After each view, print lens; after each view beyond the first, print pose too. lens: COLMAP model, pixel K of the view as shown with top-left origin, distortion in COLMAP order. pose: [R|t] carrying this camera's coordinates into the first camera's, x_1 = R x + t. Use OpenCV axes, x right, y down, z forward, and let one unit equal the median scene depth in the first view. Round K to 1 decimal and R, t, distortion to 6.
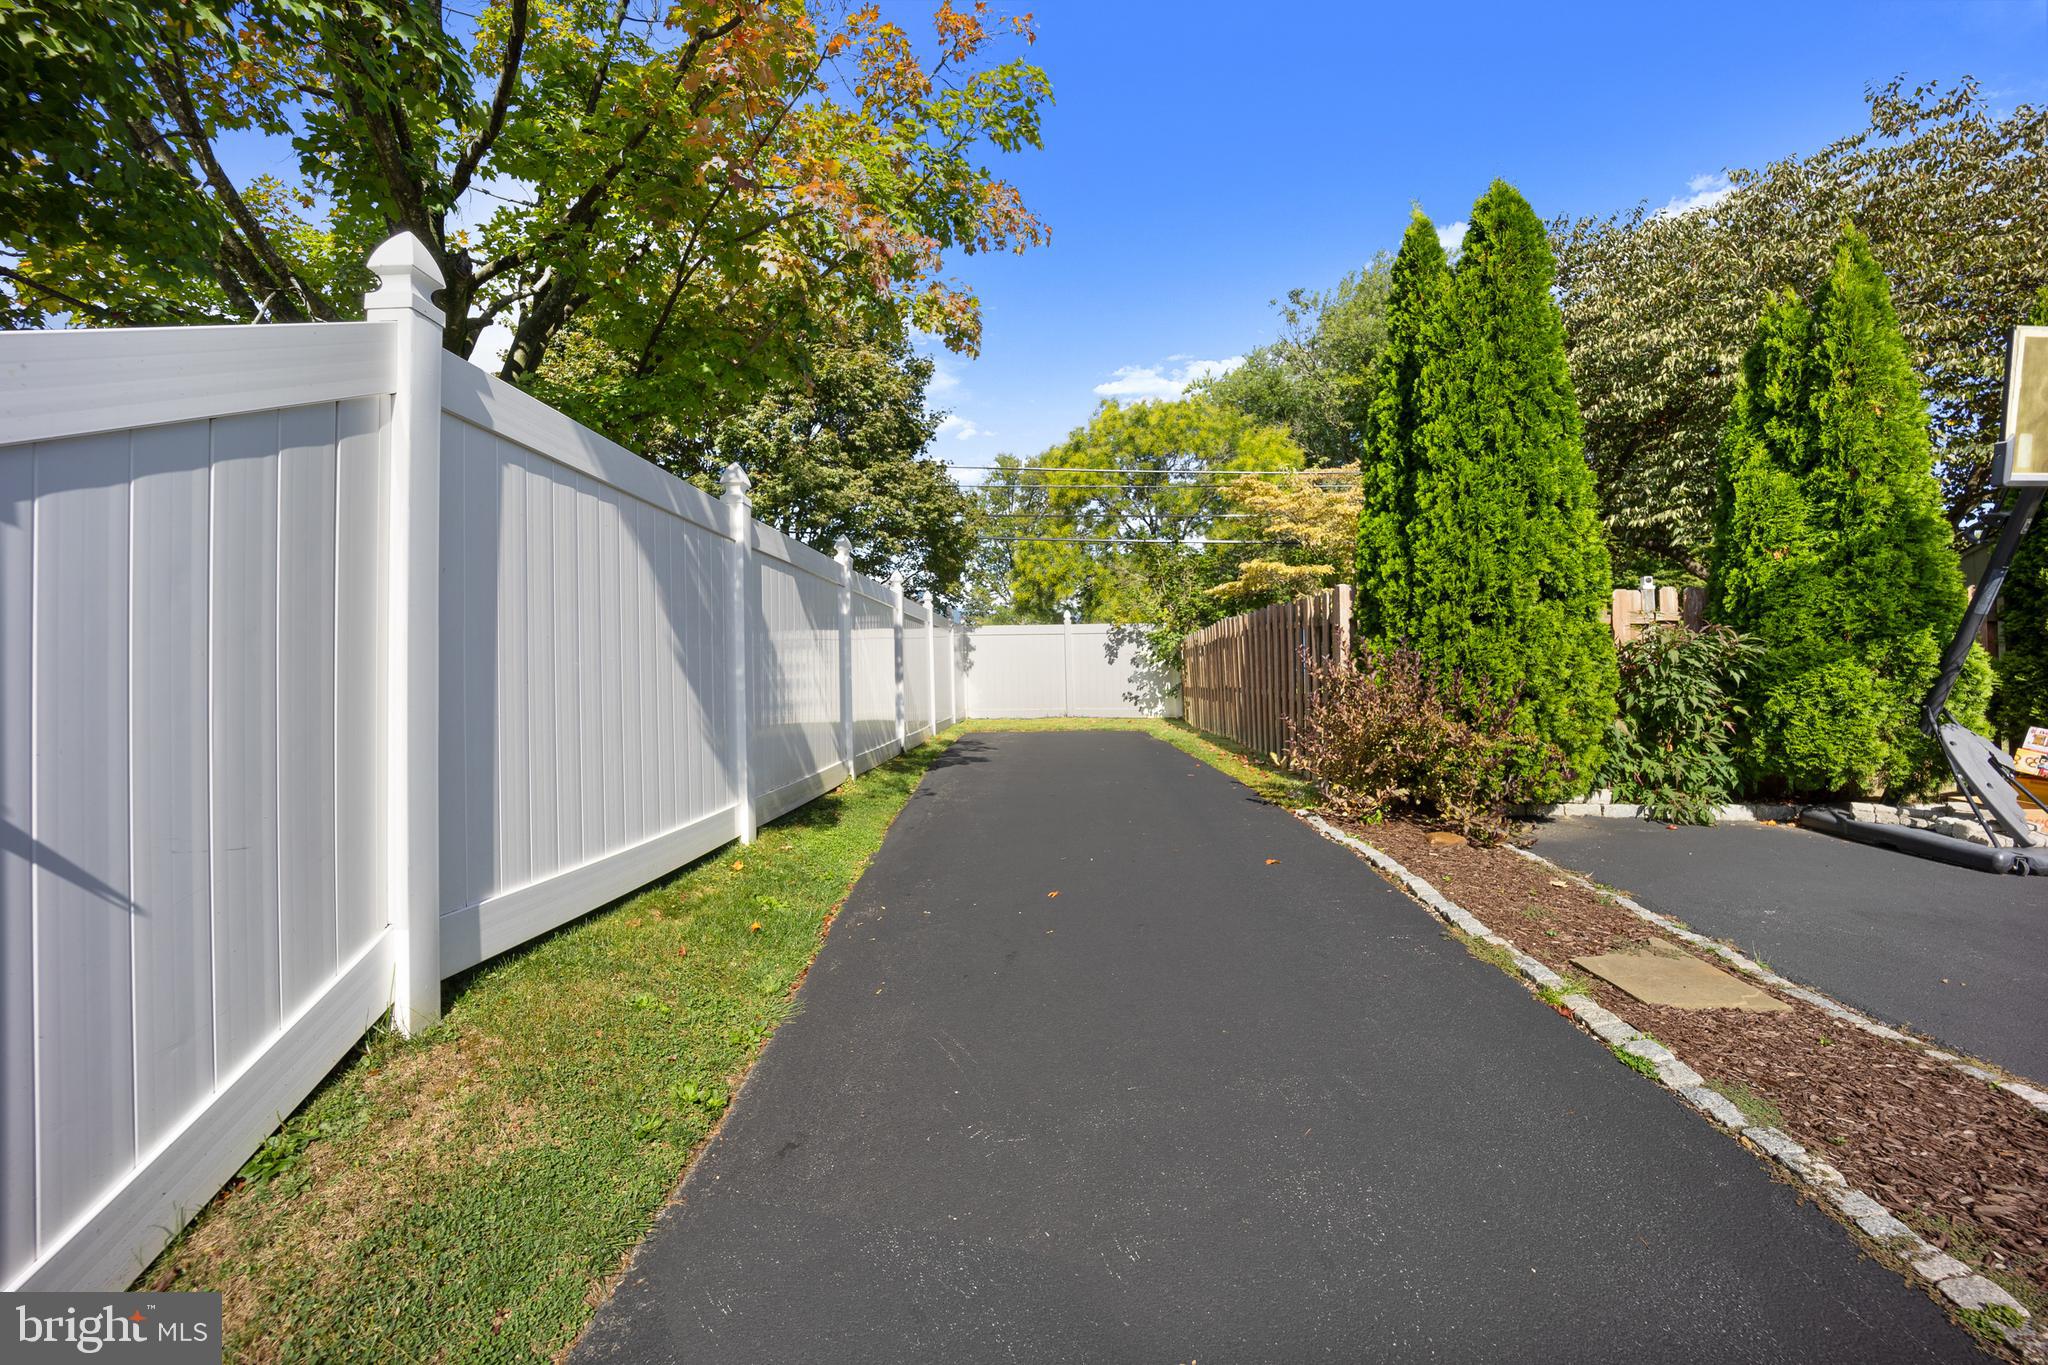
lens RADIAL K [[842.3, 0, 1022.6], [0, 842.3, 689.2], [0, 0, 1]] dist [-0.019710, -0.000560]
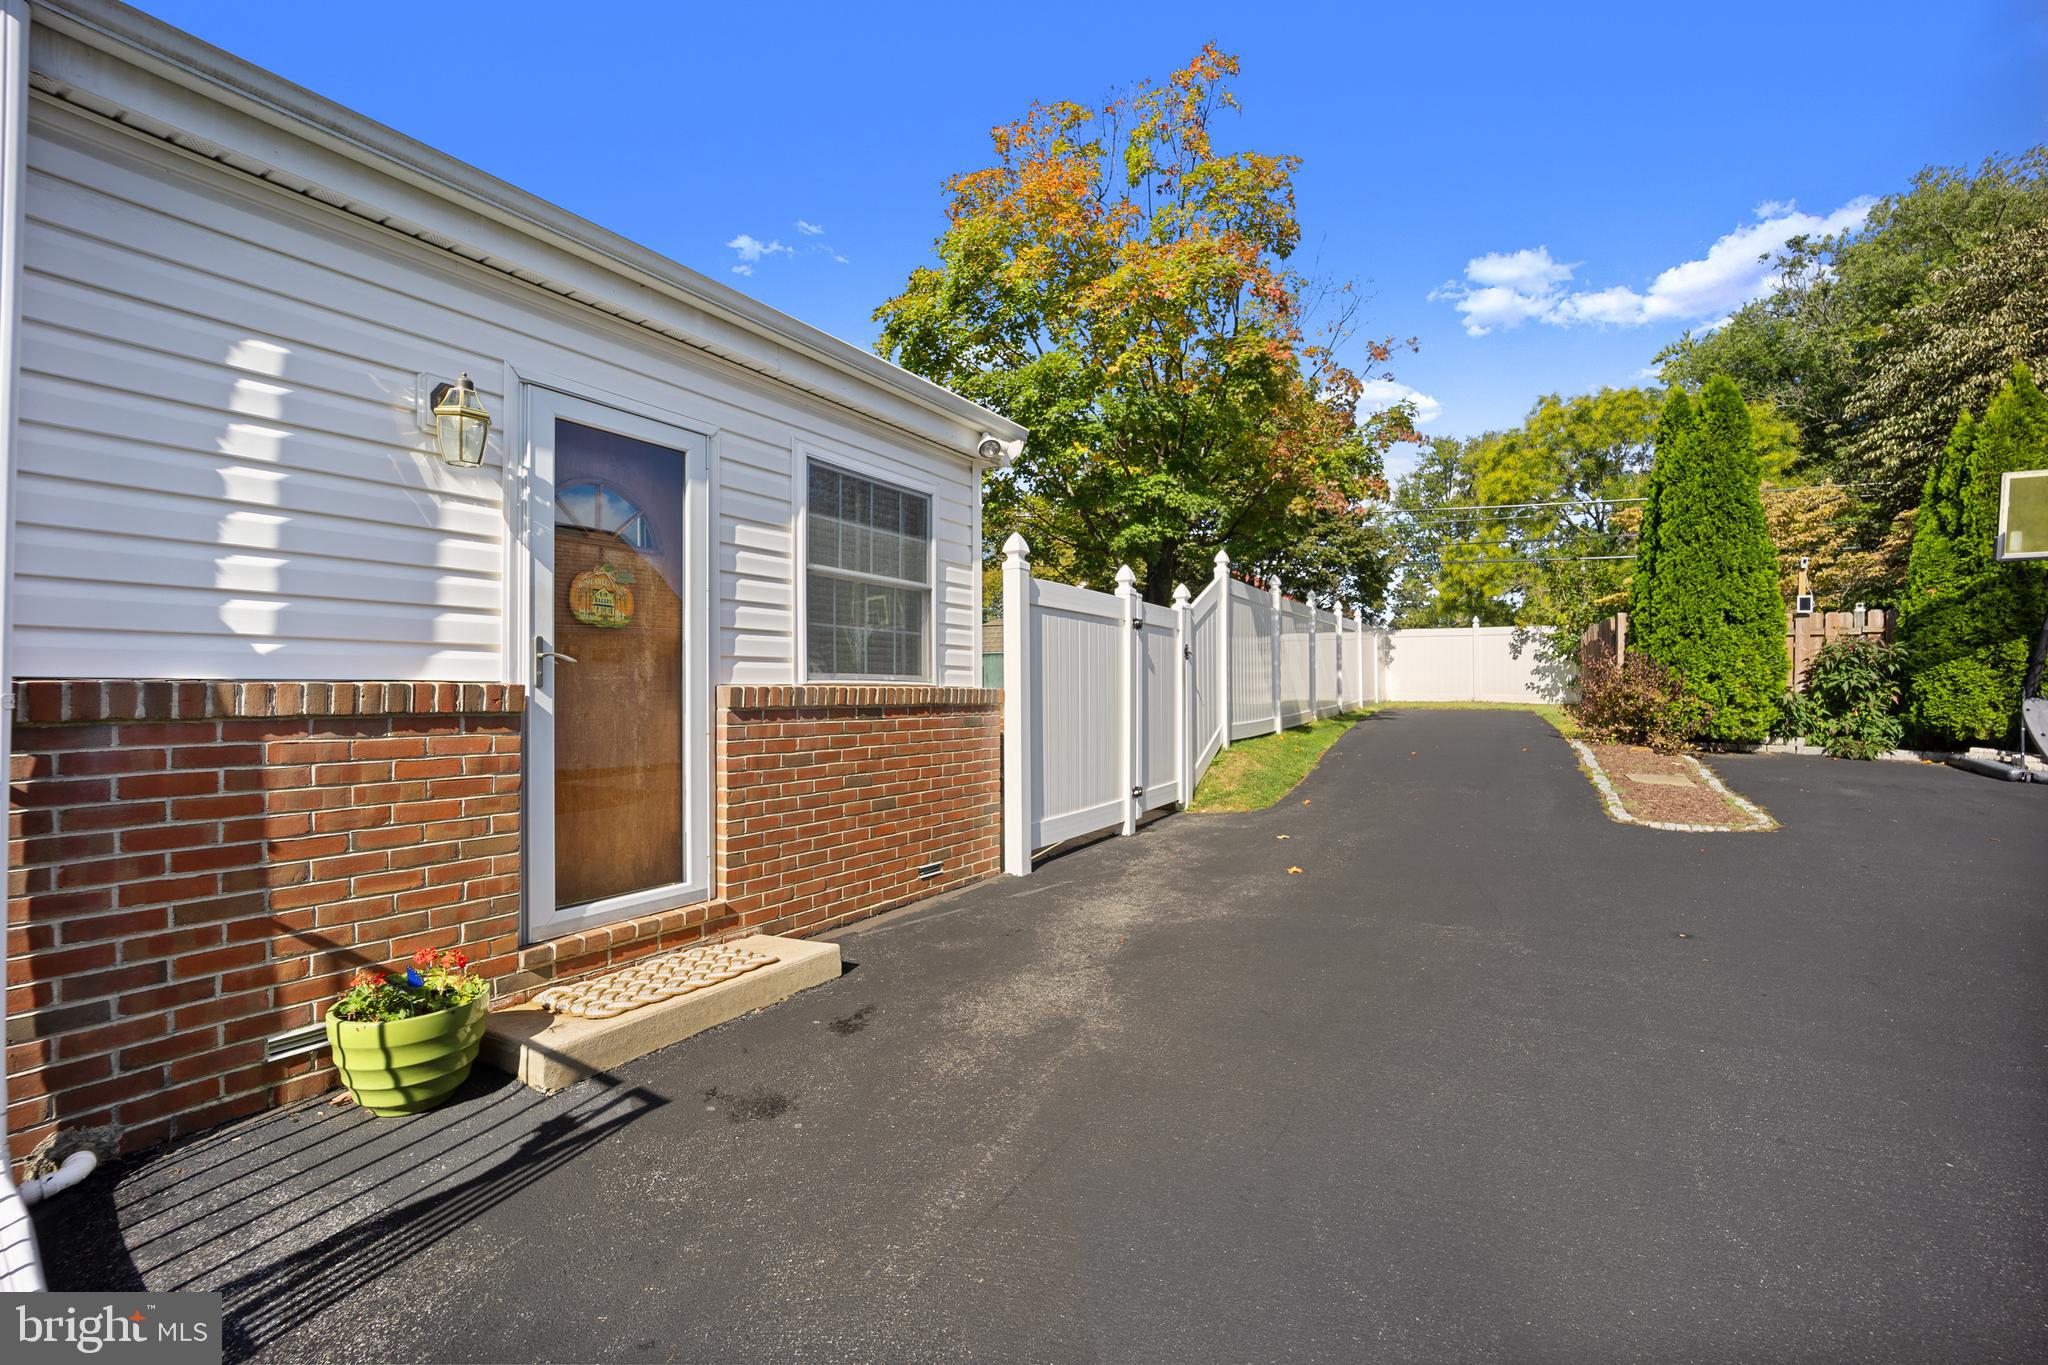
lens RADIAL K [[842.3, 0, 1022.6], [0, 842.3, 689.2], [0, 0, 1]] dist [-0.019710, -0.000560]
pose [[0.884463, 0.017822, -0.466270, 0.049307], [-0.014816, 0.999839, 0.010111, 0.014525], [0.466375, -0.002035, 0.884585, -0.512077]]
